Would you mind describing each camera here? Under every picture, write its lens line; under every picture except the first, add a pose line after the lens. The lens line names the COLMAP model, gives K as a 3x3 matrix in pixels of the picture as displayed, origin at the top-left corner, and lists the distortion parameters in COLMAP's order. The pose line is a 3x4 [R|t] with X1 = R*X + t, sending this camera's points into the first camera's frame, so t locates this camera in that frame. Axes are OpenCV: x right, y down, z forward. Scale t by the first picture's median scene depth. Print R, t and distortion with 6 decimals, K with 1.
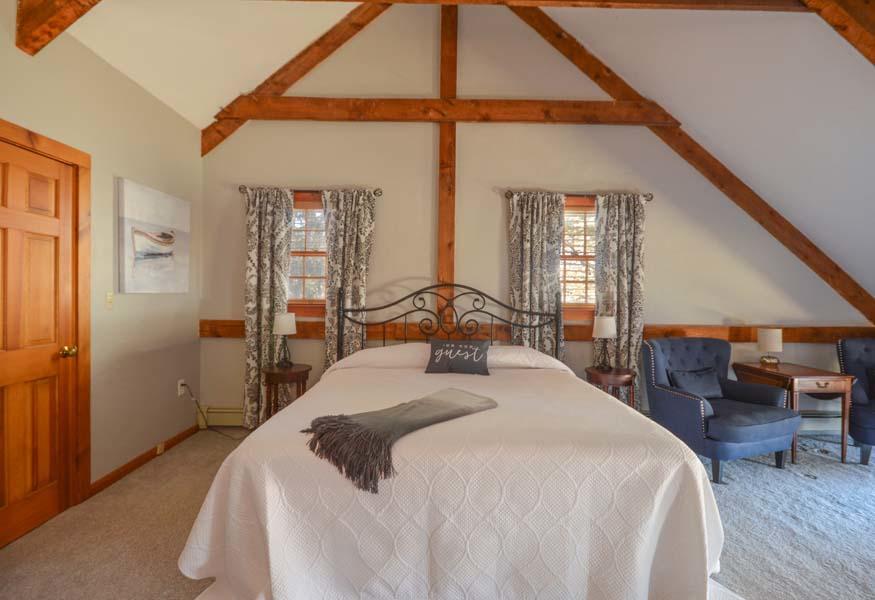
lens RADIAL K [[412.1, 0, 434.3], [0, 412.1, 299.3], [0, 0, 1]] dist [0.001174, -0.006048]
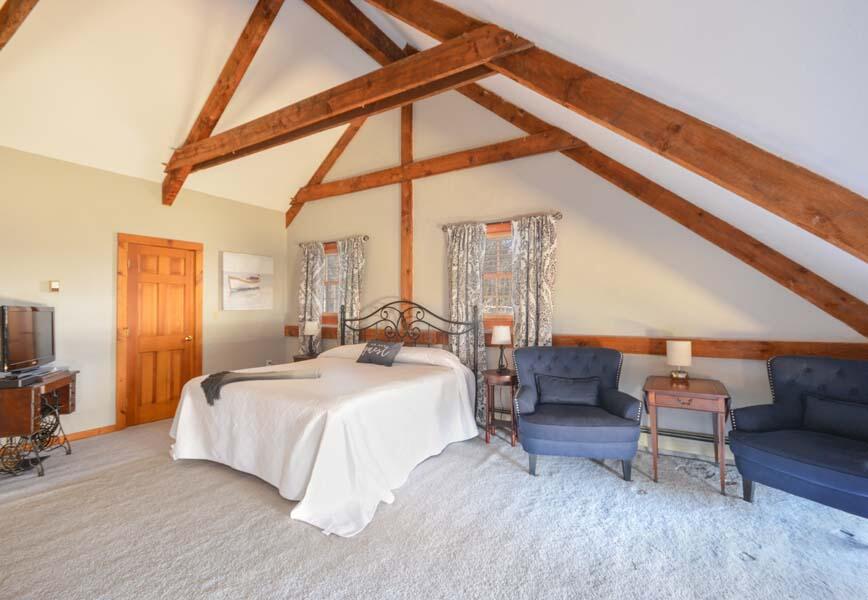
lens RADIAL K [[395.6, 0, 434.7], [0, 395.6, 301.1], [0, 0, 1]] dist [-0.004808, 0.001221]
pose [[0.852307, -0.022862, -0.522542, 0.800015], [0.005984, 0.999405, -0.033964, 0.008616], [0.523008, 0.025821, 0.851937, -0.049365]]
